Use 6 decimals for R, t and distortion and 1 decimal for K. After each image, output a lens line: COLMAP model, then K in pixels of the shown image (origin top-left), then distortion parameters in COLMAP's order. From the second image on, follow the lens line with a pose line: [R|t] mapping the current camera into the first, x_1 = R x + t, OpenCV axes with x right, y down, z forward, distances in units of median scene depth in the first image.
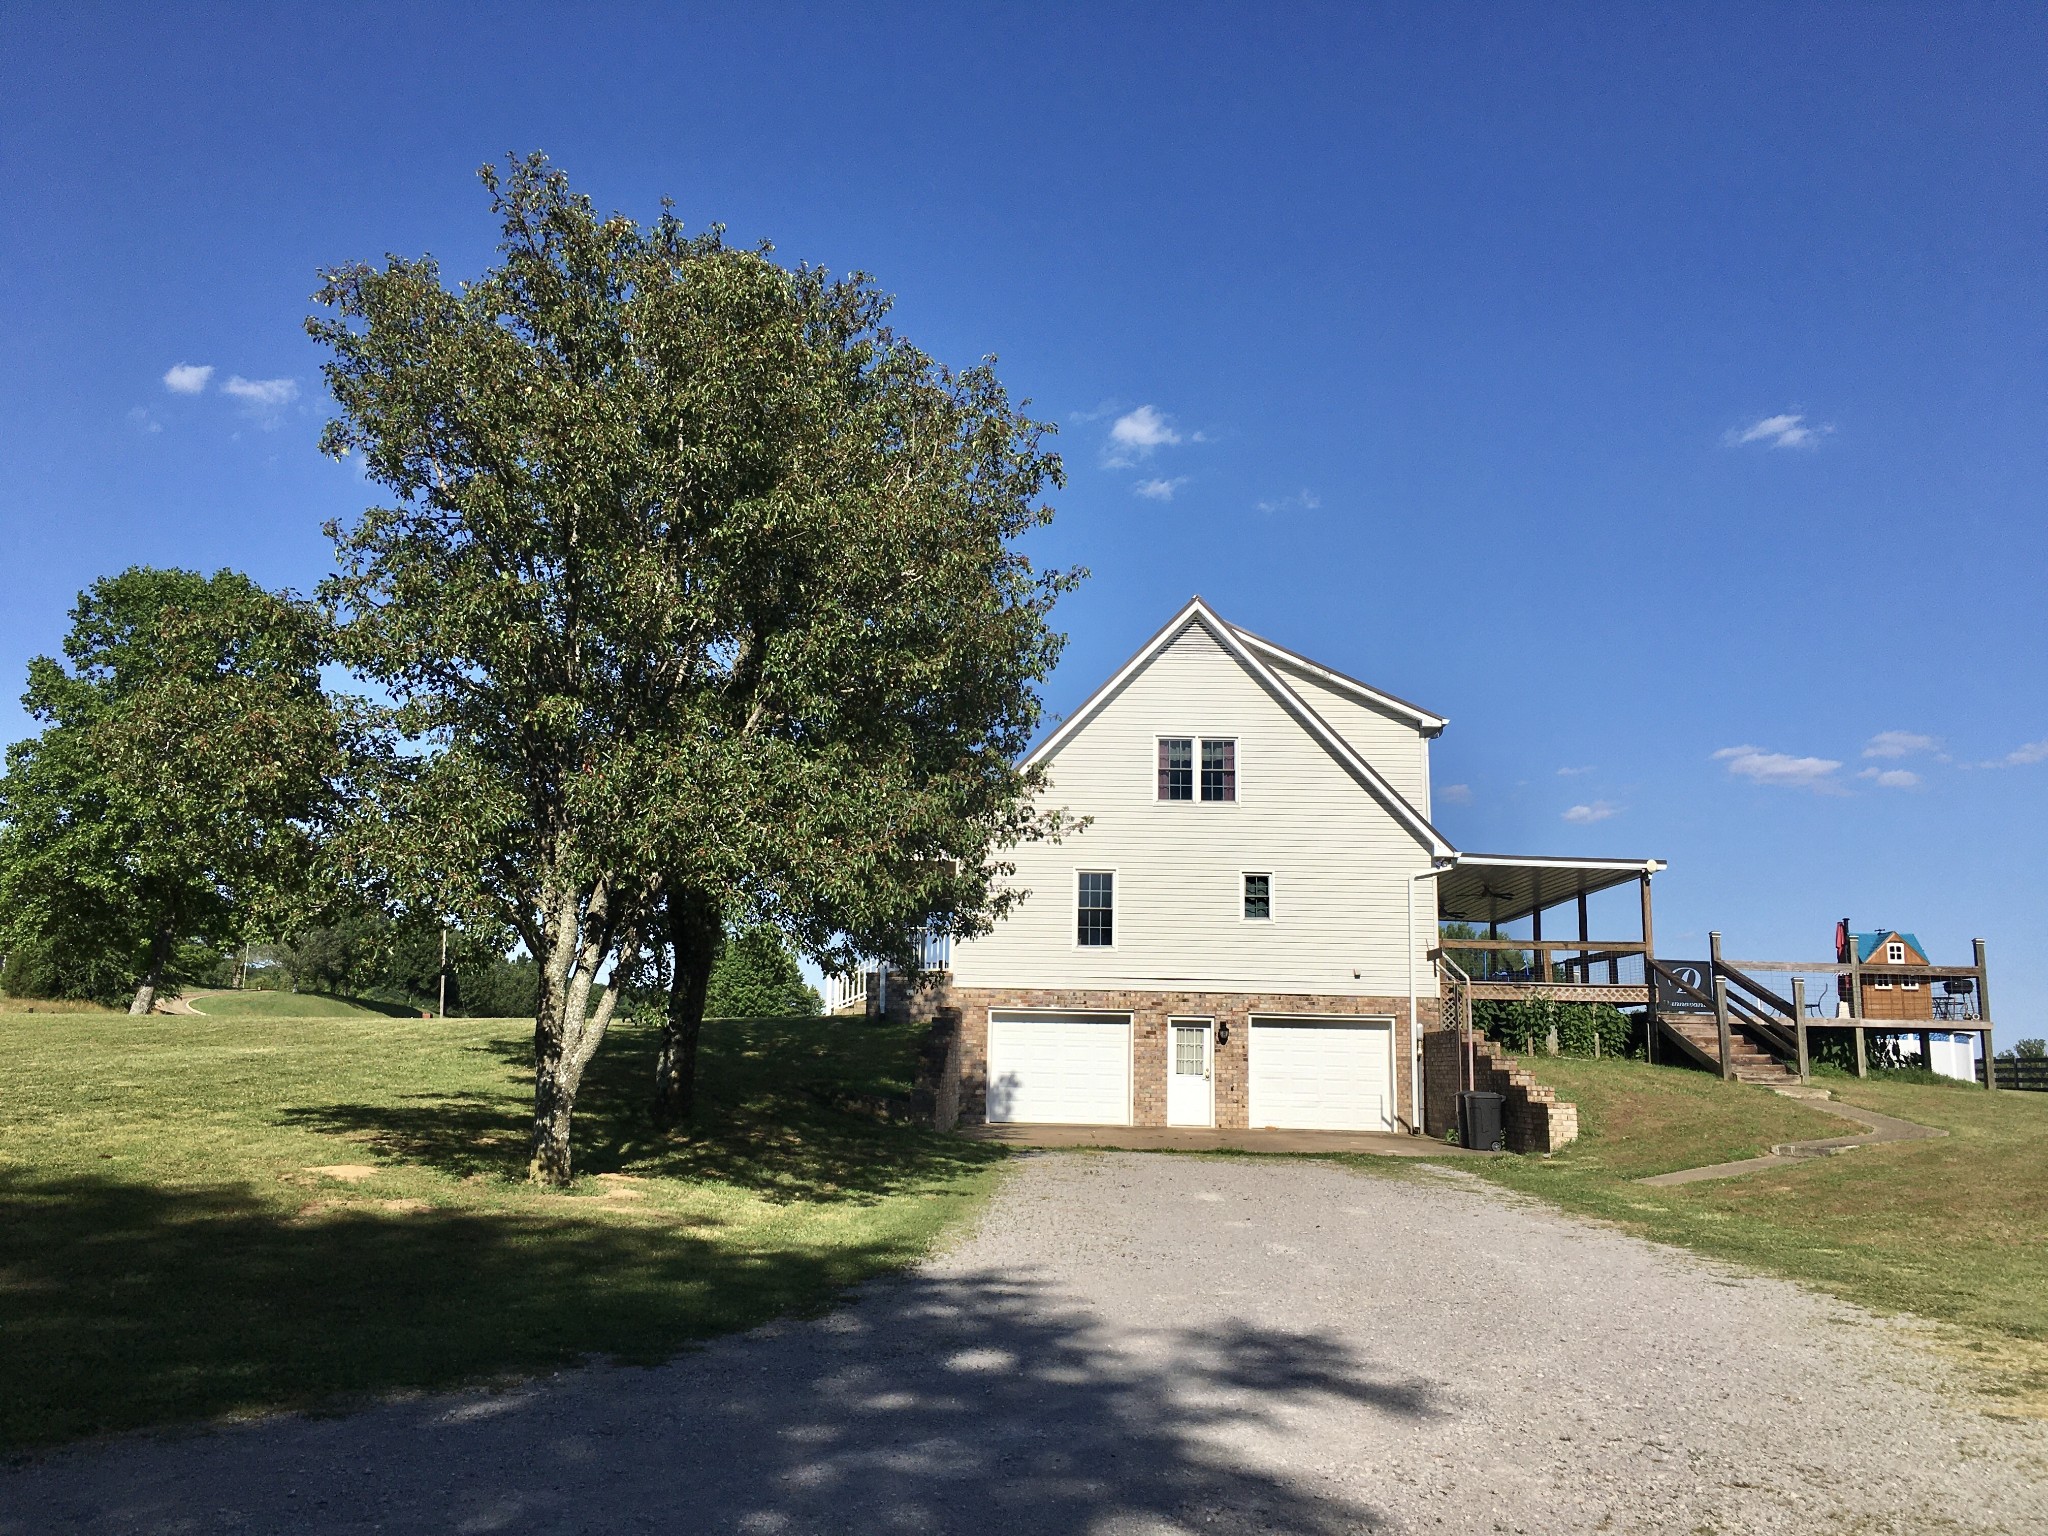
lens RADIAL K [[1721.3, 0, 1020.9], [0, 1721.3, 737.8], [0, 0, 1]] dist [0.076306, -0.101121]
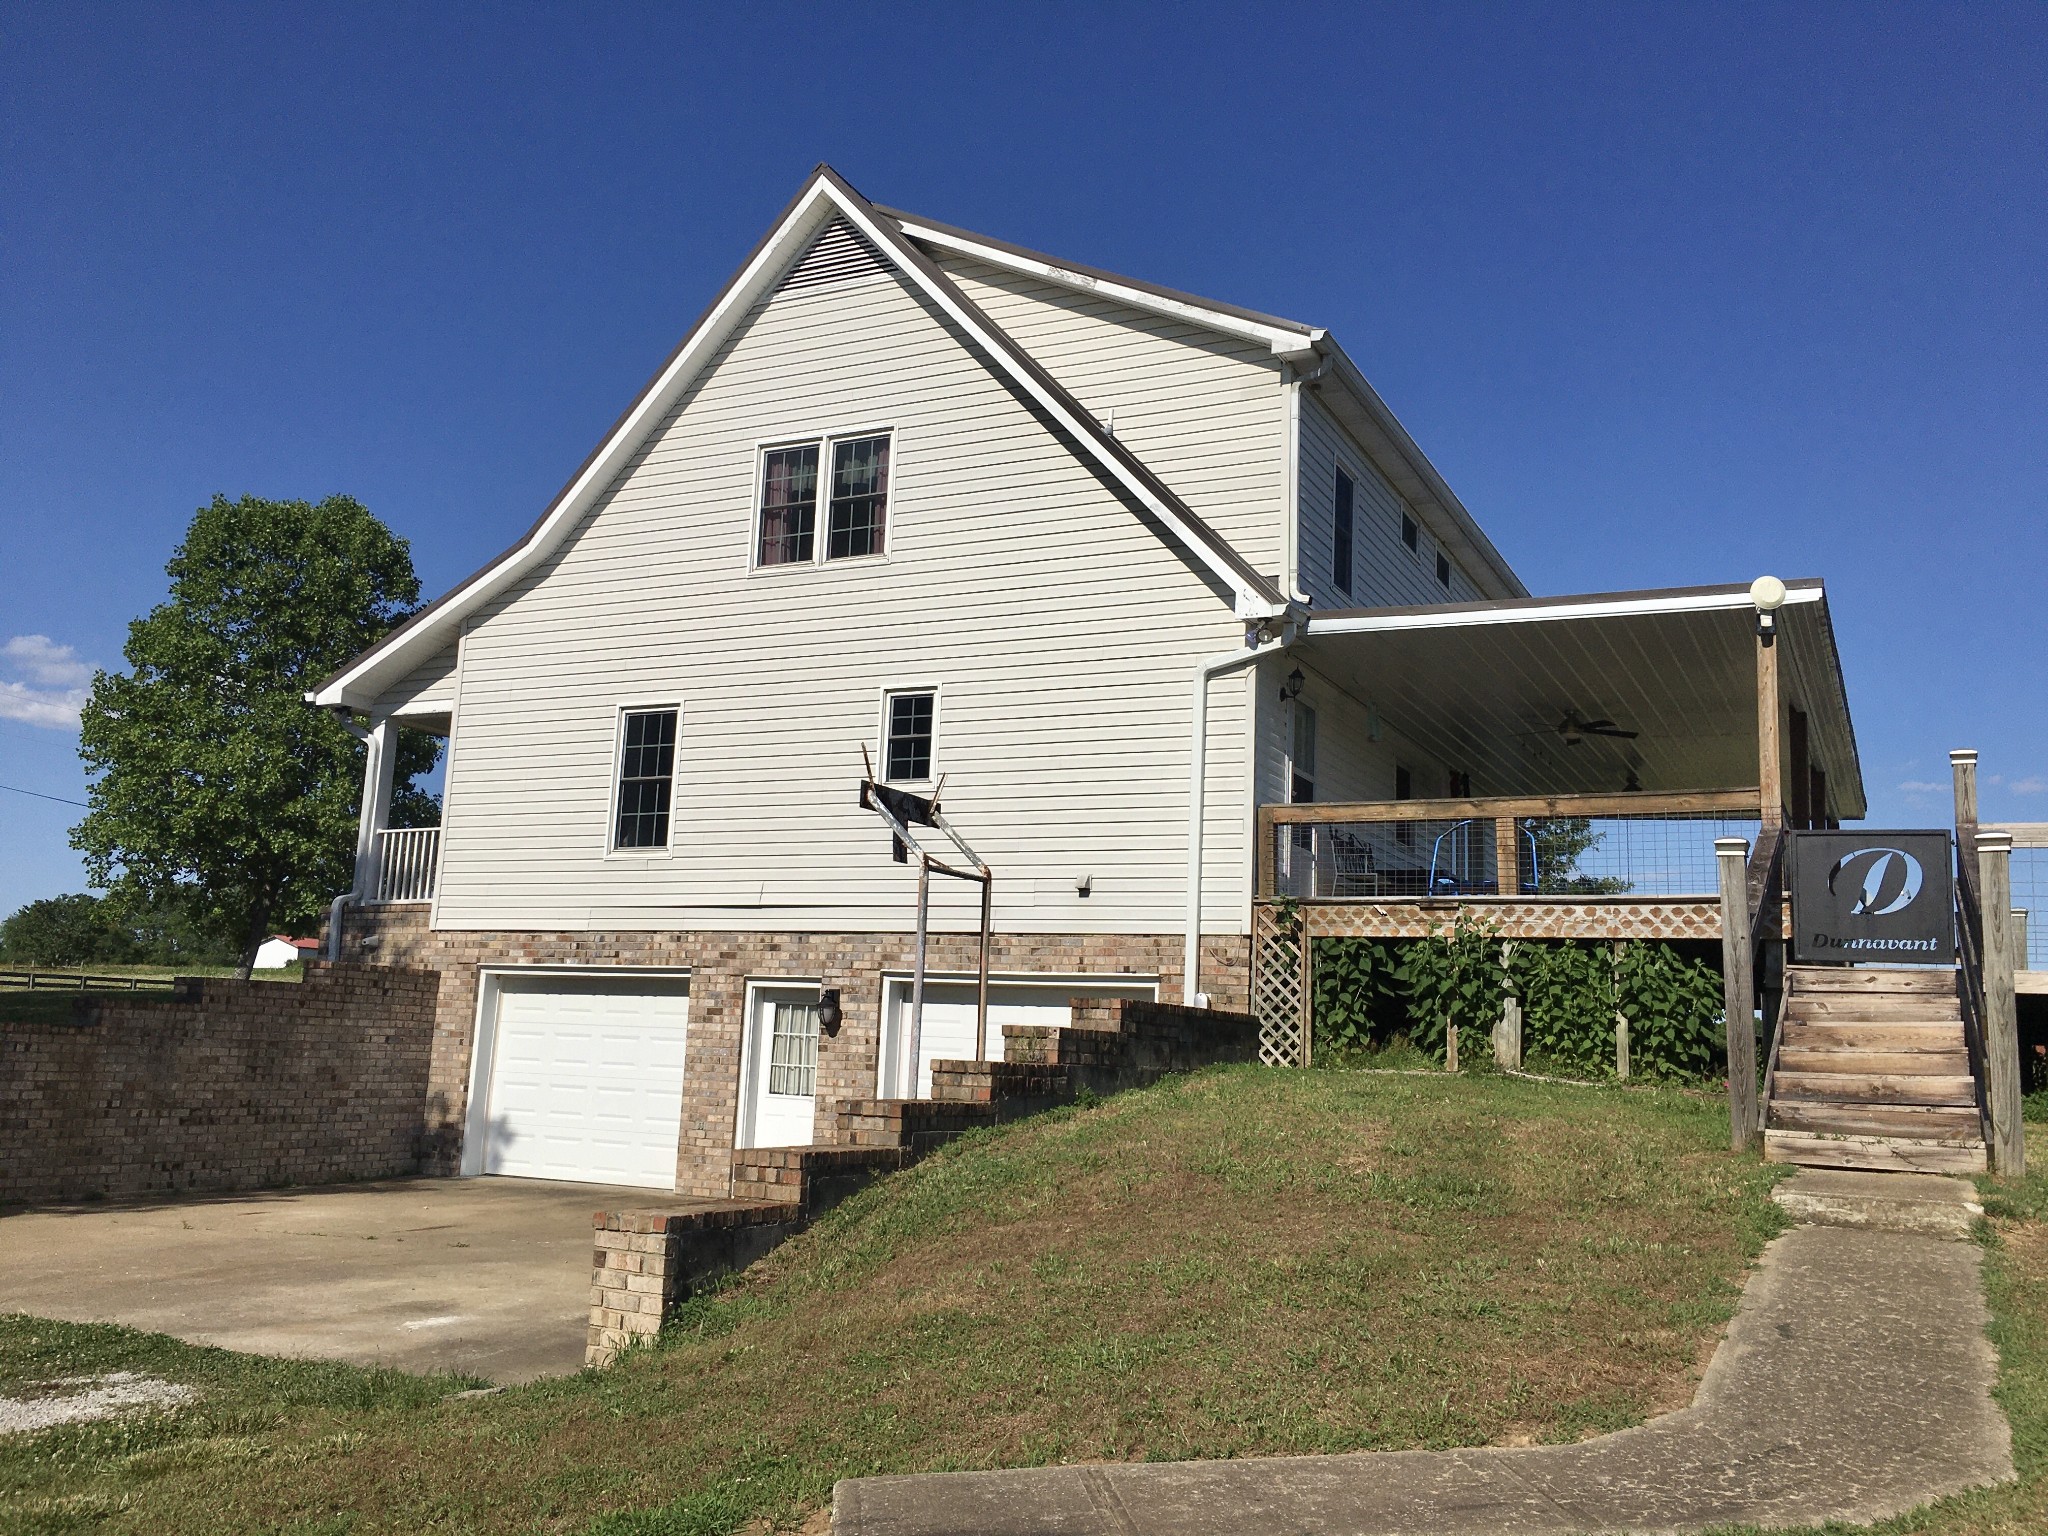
lens RADIAL K [[1707.6, 0, 1028.9], [0, 1707.6, 762.3], [0, 0, 1]] dist [0.086533, -0.103955]
pose [[0.900038, -0.055918, -0.432209, 0.382273], [0.058363, 0.998266, -0.007616, 0.106179], [0.431886, -0.018370, 0.901741, 0.581836]]
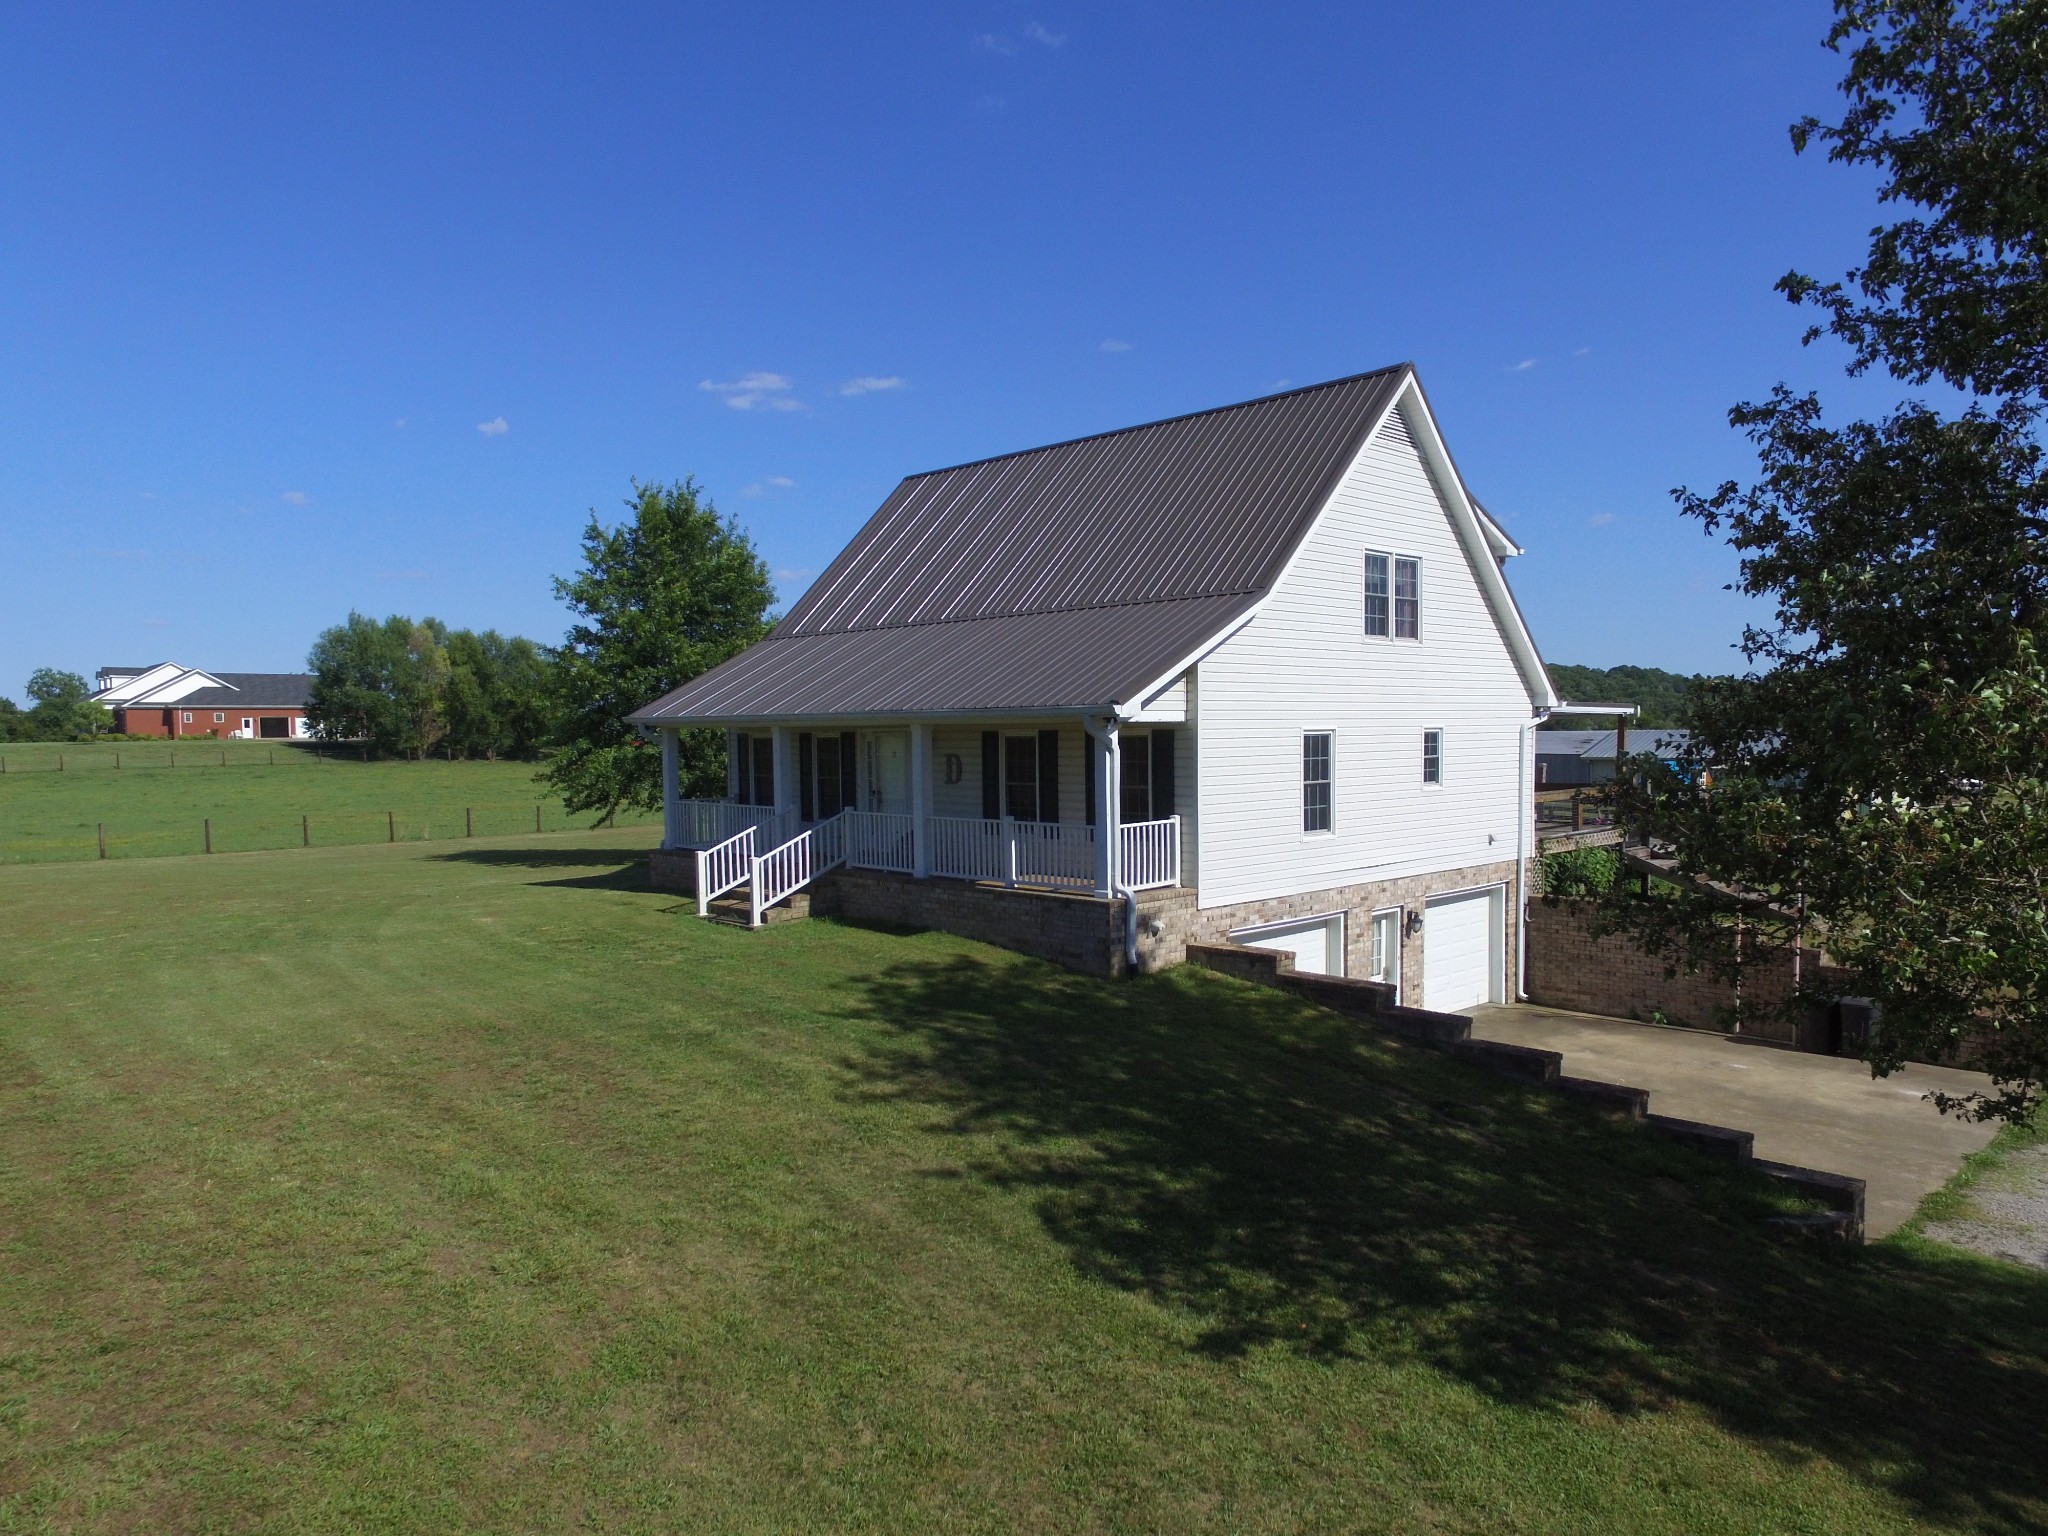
lens RADIAL K [[1363.5, 0, 1064.6], [0, 1363.5, 811.1], [0, 0, 1]] dist [-0.003150, 0.002975]
pose [[0.702267, -0.071454, 0.708318, -0.454340], [-0.107000, 0.973054, 0.204246, 0.003034], [-0.703826, -0.219225, 0.675699, 0.685853]]
